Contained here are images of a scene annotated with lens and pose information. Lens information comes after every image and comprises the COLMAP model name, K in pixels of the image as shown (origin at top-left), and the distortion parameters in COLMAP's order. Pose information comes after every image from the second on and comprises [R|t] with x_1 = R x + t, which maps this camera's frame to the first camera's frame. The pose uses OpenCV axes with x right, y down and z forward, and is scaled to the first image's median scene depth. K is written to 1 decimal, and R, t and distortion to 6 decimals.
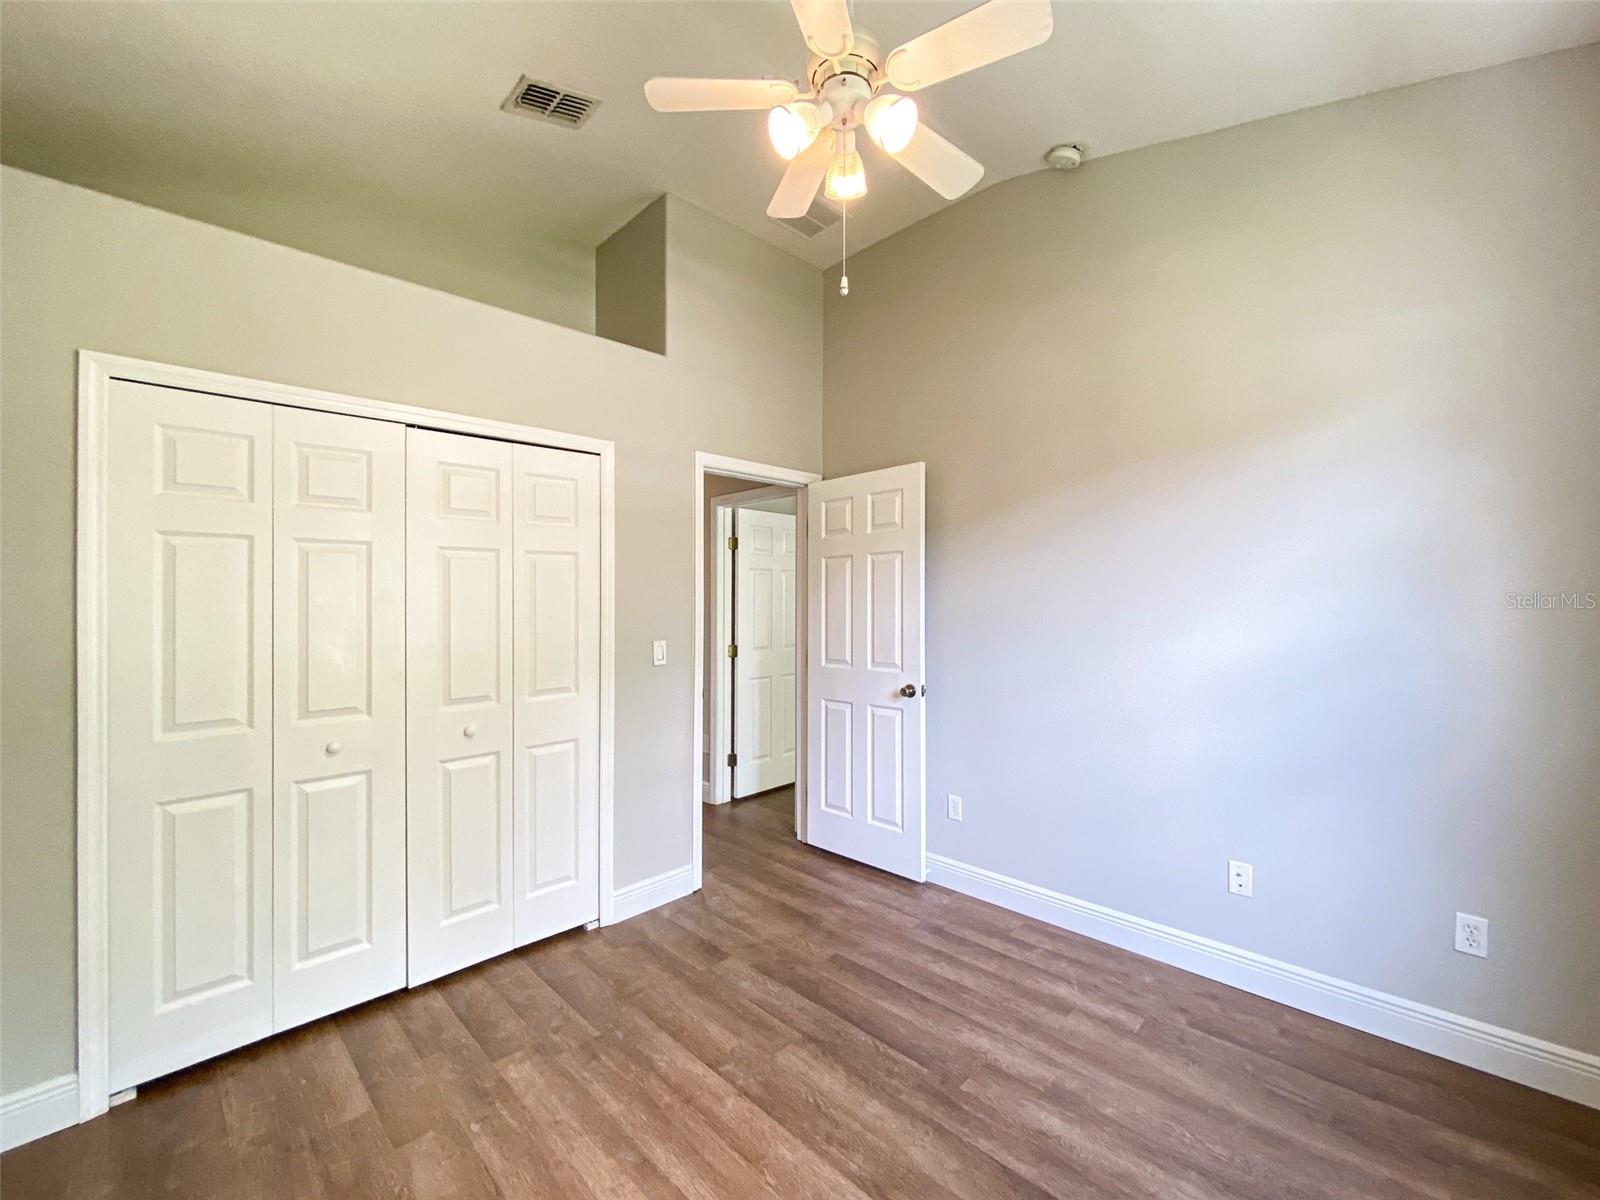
lens RADIAL K [[655.8, 0, 795.8], [0, 655.8, 590.0], [0, 0, 1]] dist [0.000180, -0.002661]
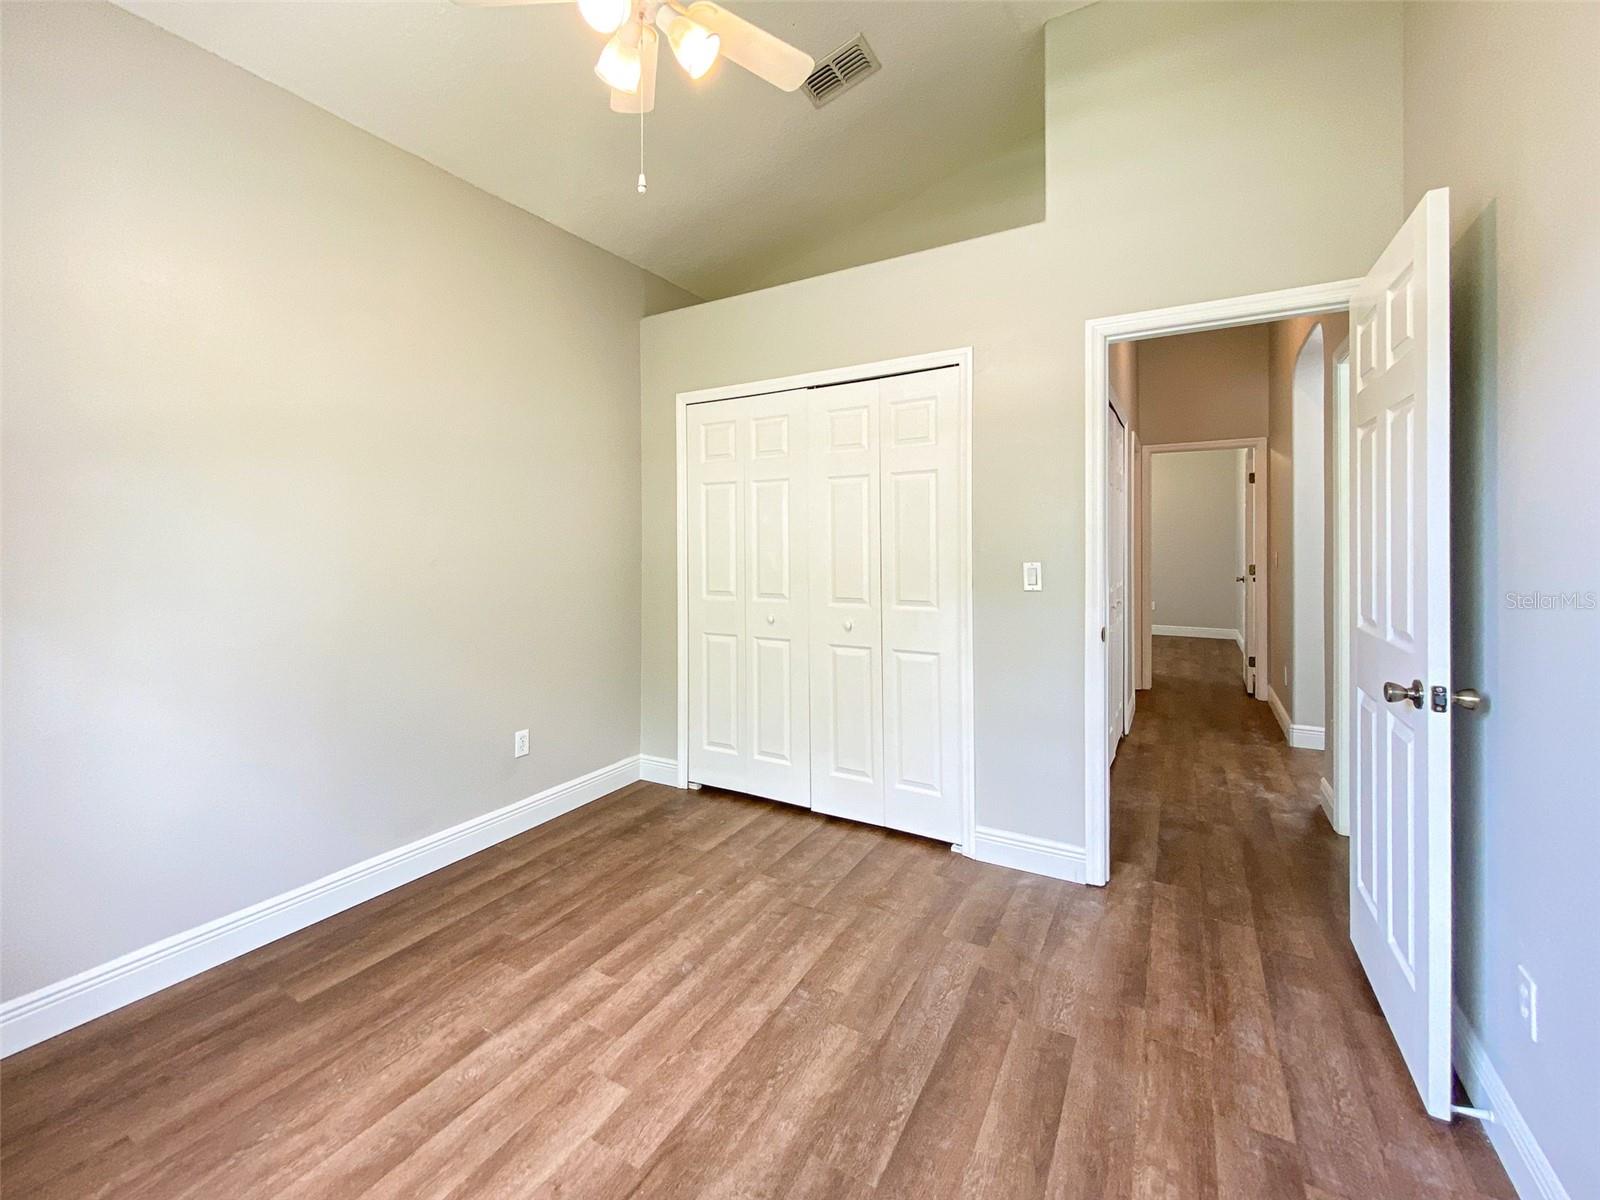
lens RADIAL K [[655.8, 0, 781.7], [0, 655.8, 523.9], [0, 0, 1]] dist [0.000180, -0.002661]
pose [[0.275676, -0.011571, -0.961181, 0.750951], [0.016054, 0.999844, -0.007433, 0.042255], [0.961117, -0.013381, 0.275818, 0.653038]]
